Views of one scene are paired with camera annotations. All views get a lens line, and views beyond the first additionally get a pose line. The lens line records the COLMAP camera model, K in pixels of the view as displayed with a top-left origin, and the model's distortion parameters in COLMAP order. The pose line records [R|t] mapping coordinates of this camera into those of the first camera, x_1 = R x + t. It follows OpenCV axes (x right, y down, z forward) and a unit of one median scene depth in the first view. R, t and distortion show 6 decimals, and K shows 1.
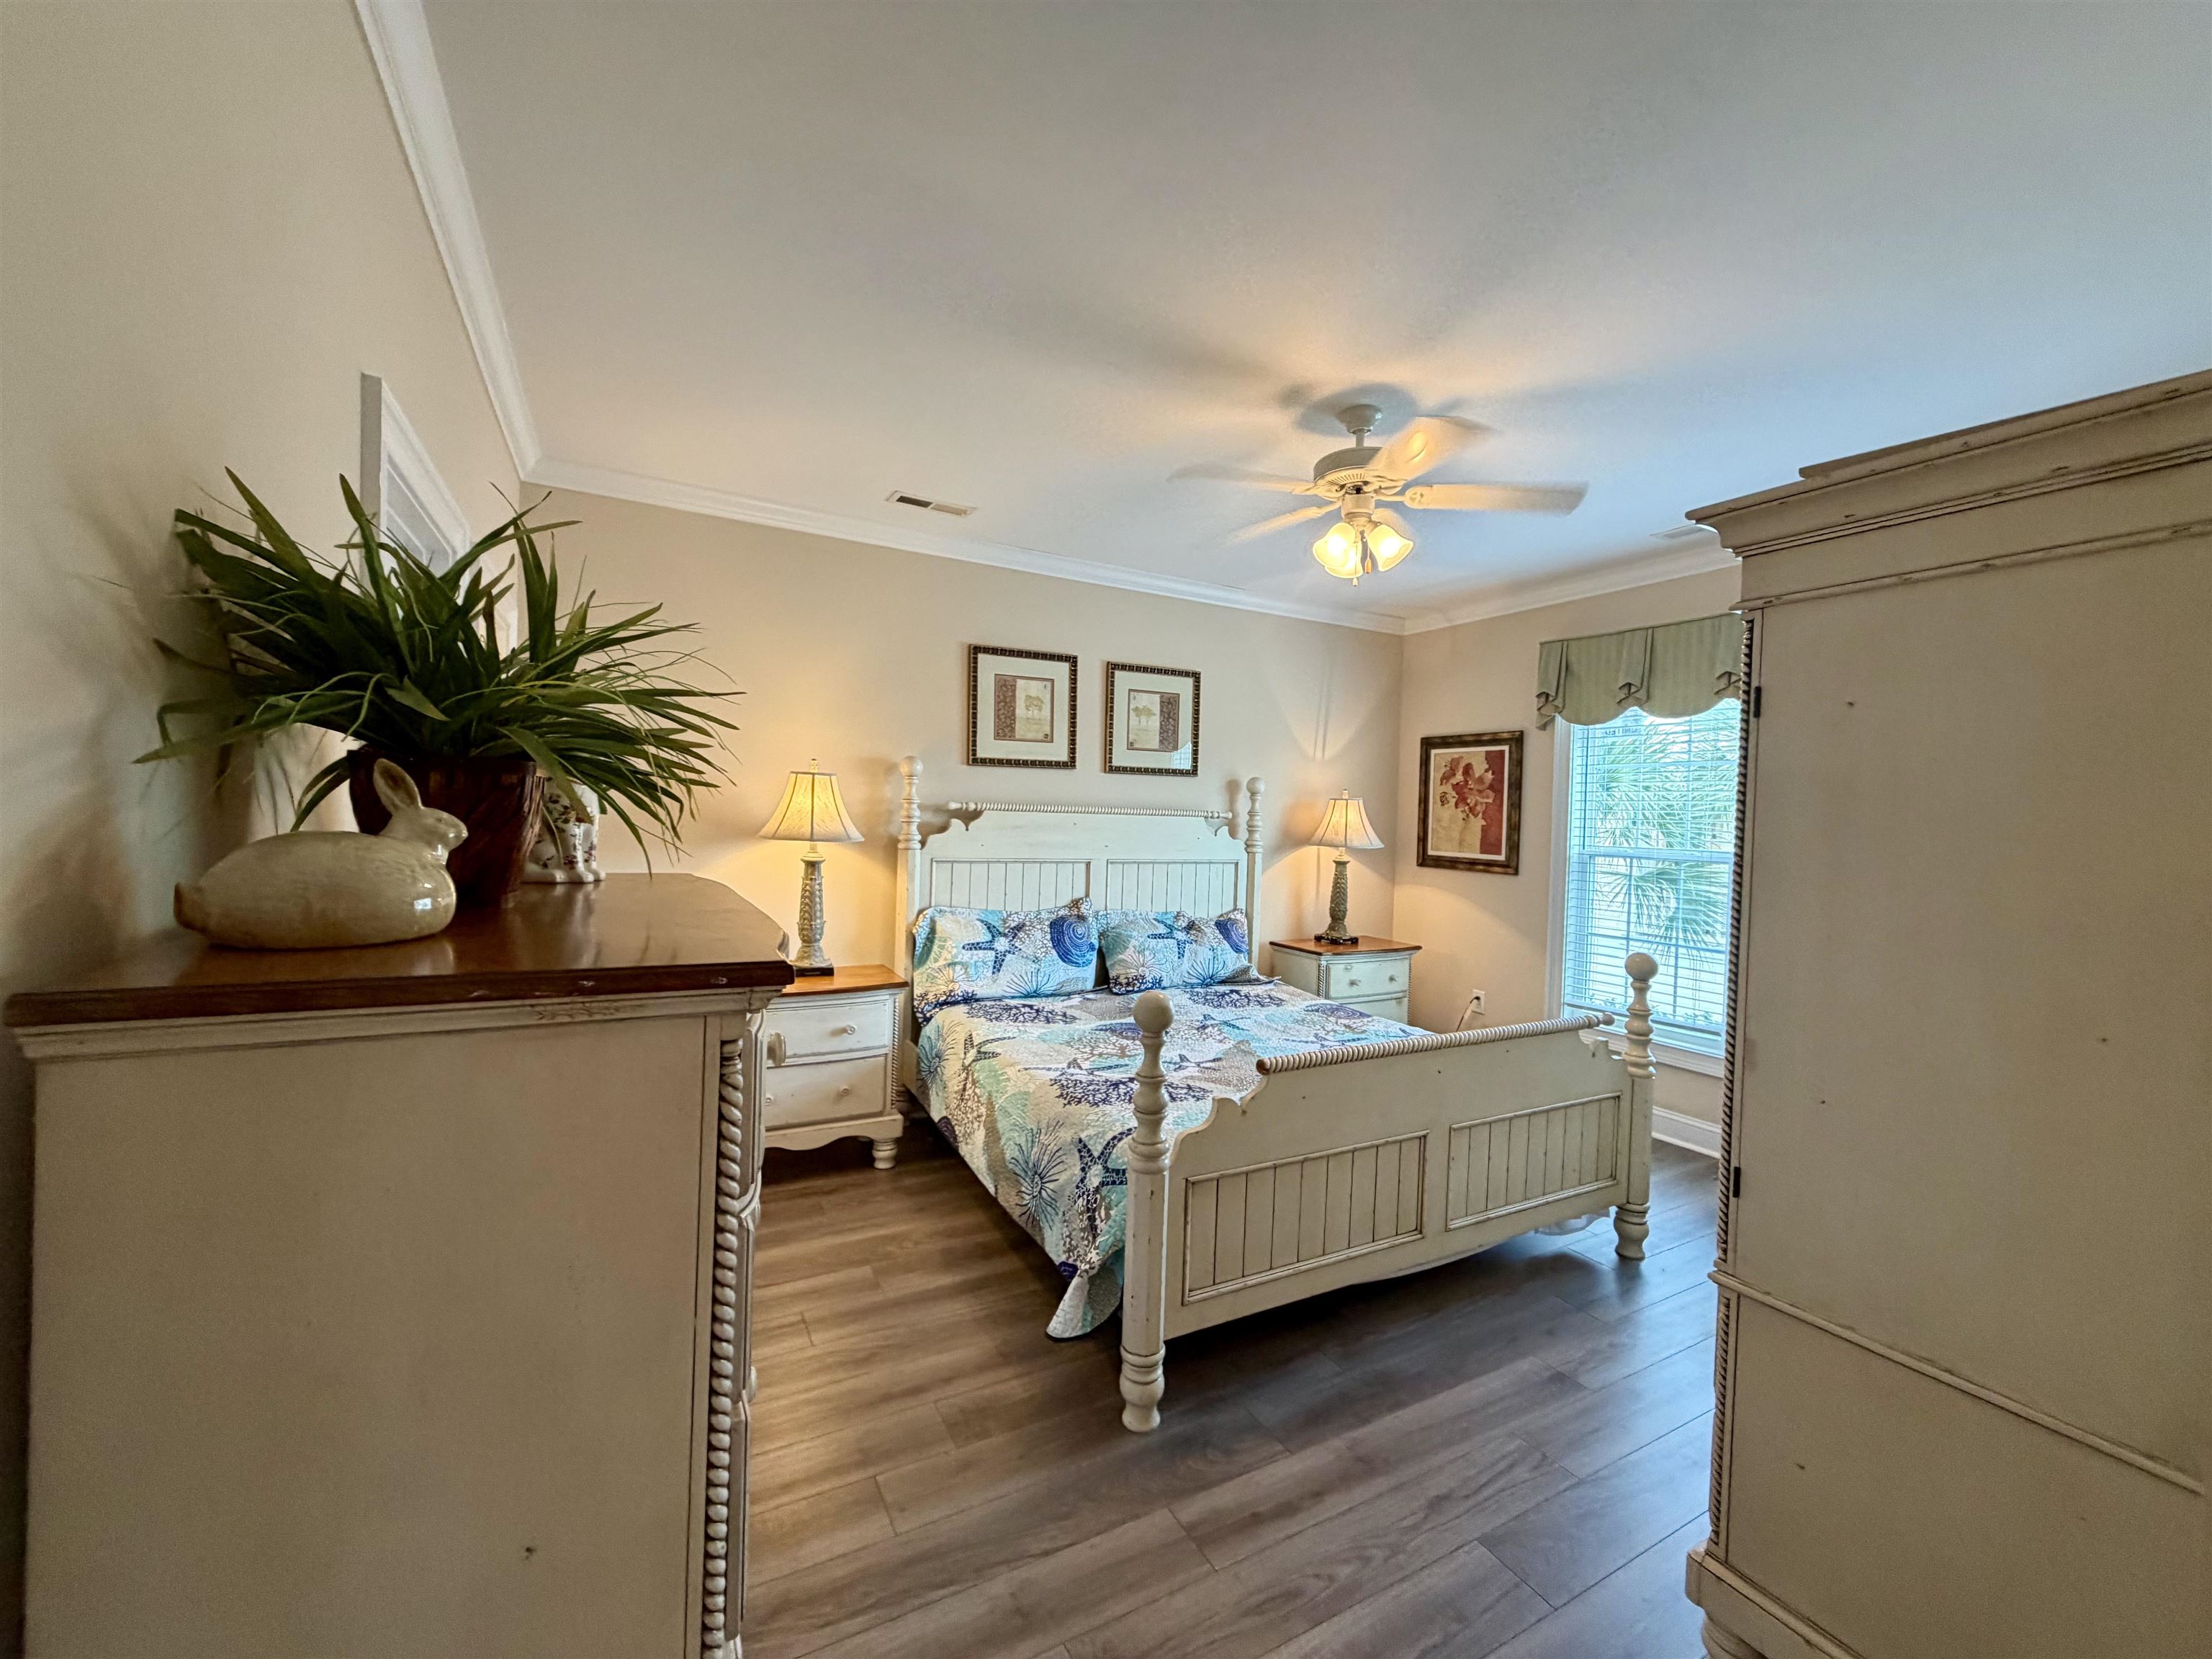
lens RADIAL K [[880.8, 0, 1109.2], [0, 880.8, 832.0], [0, 0, 1]] dist [-0.000146, 0.000088]
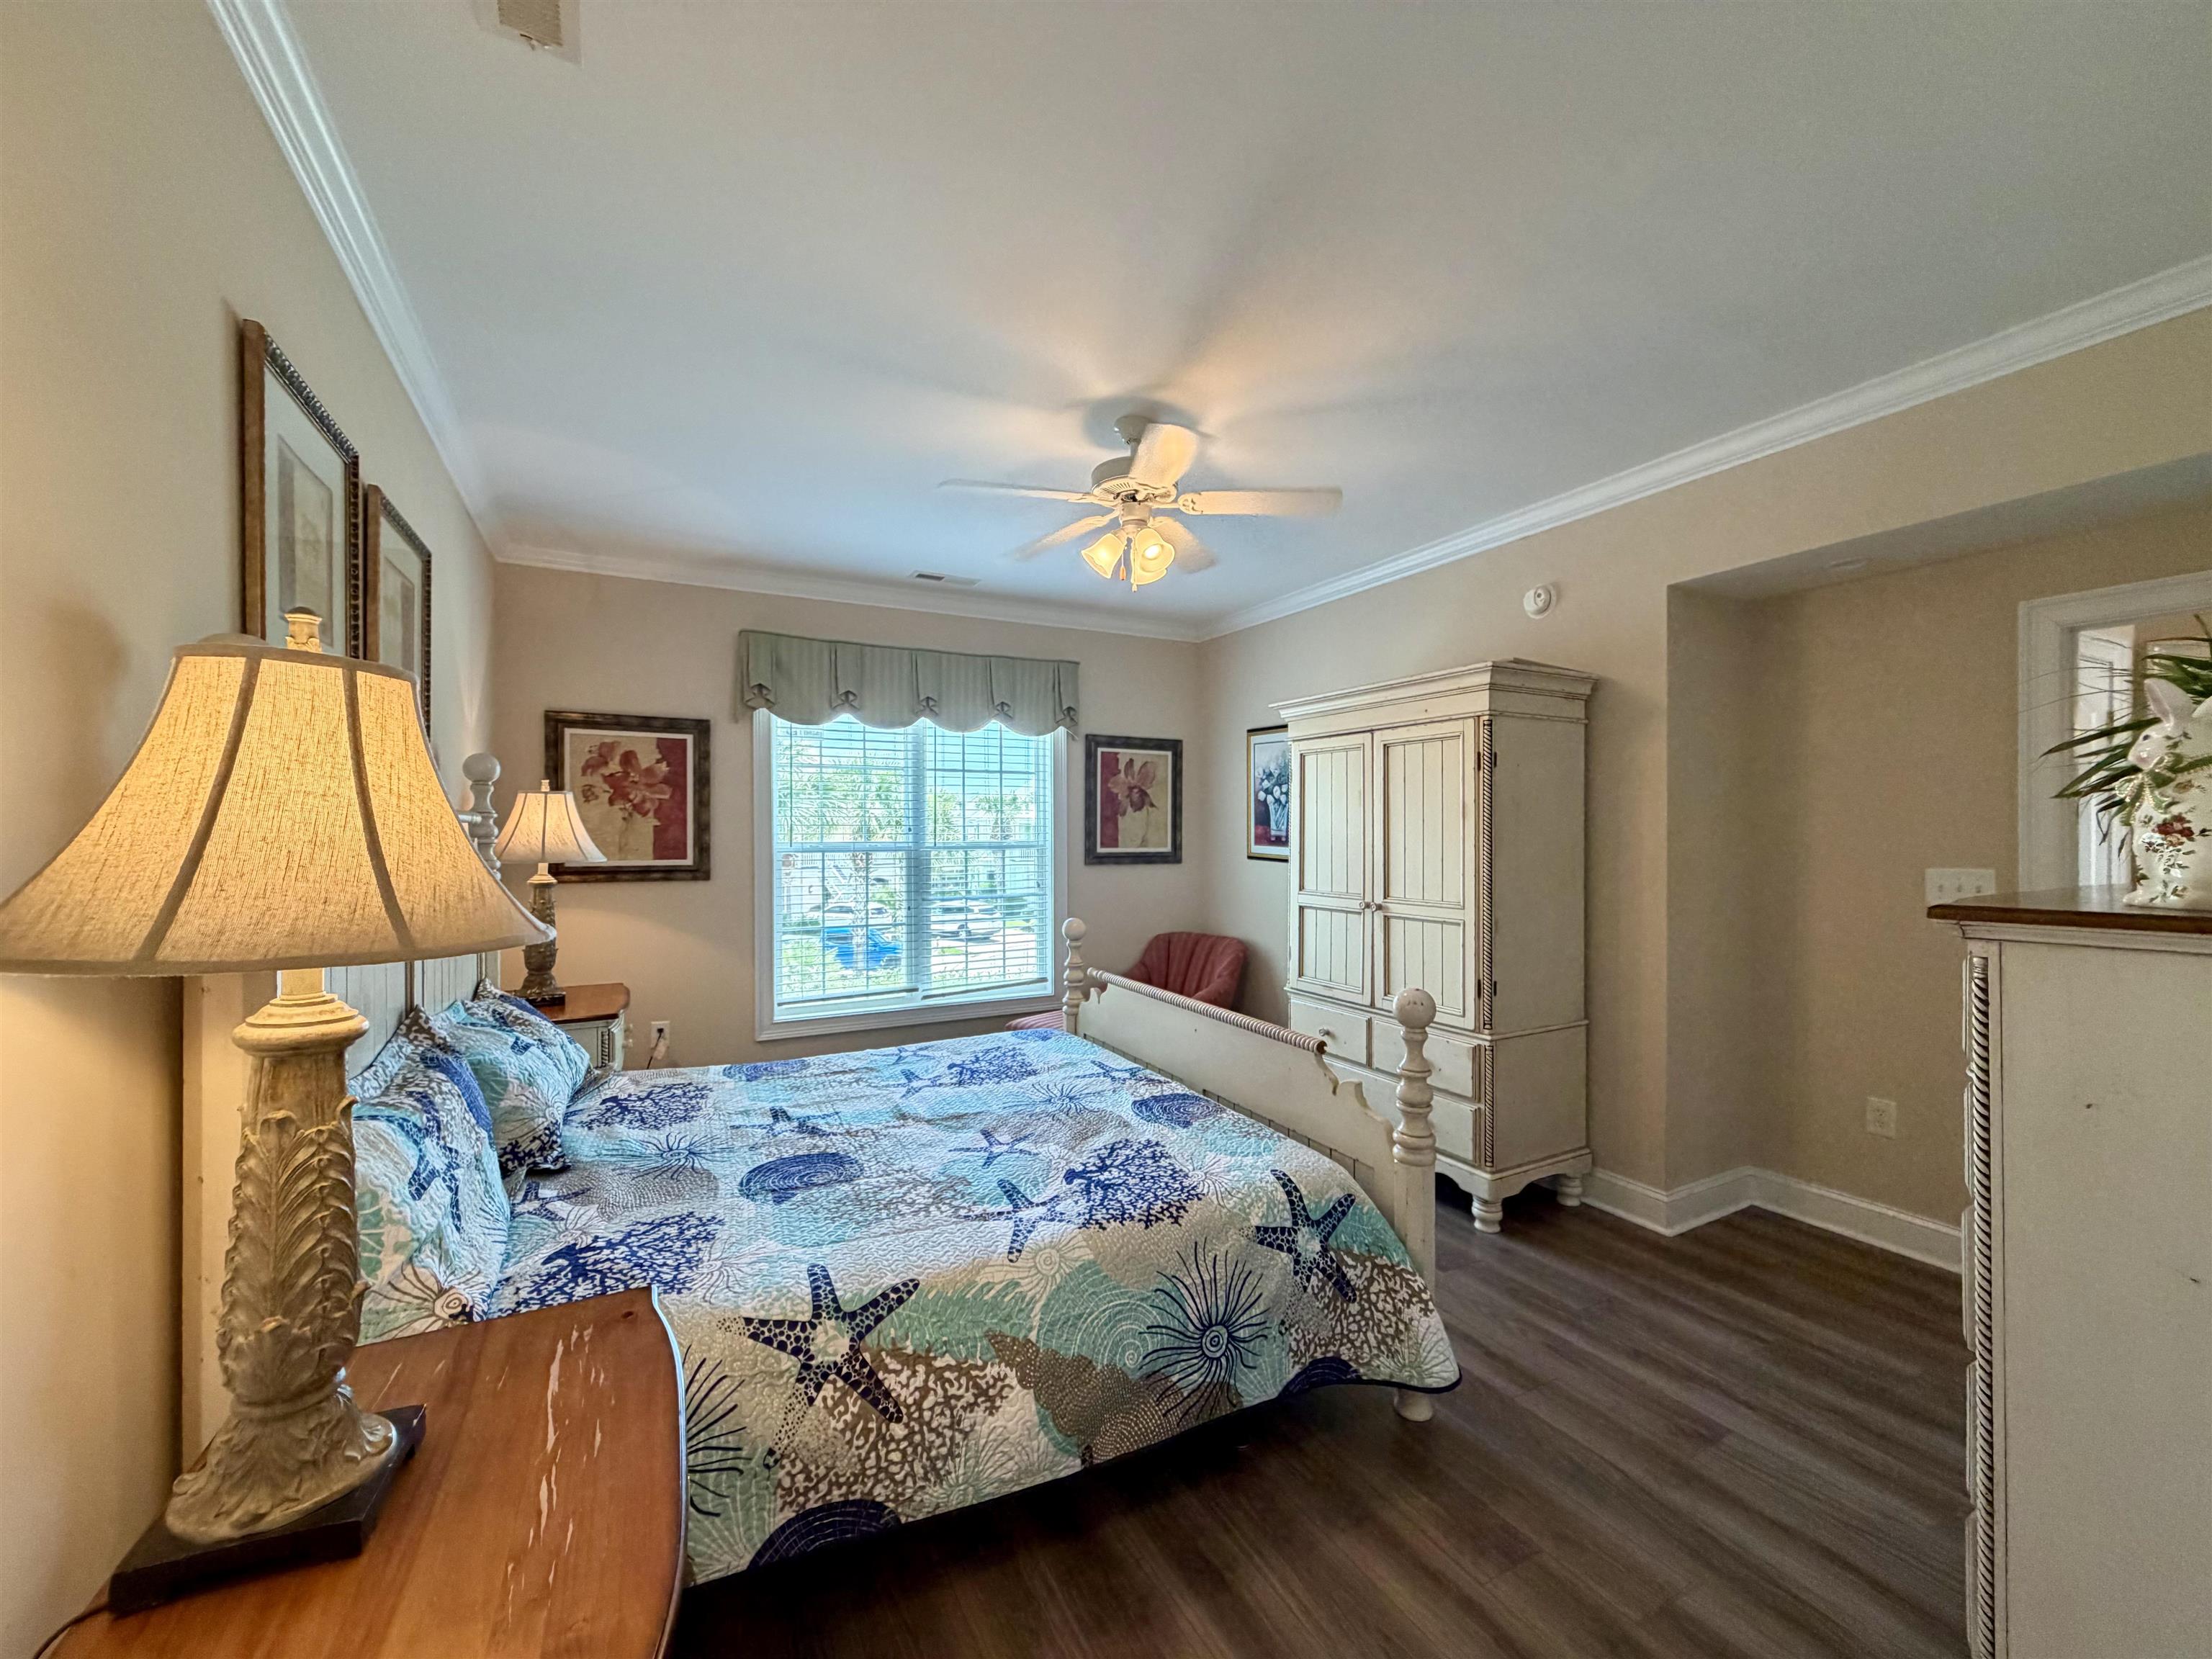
lens RADIAL K [[880.8, 0, 1093.3], [0, 880.8, 831.9], [0, 0, 1]] dist [-0.000146, 0.000088]
pose [[0.016599, -0.030422, 0.999399, -0.428963], [0.023281, 0.999278, 0.030032, -0.018089], [-0.999591, 0.022768, 0.017295, 0.591330]]
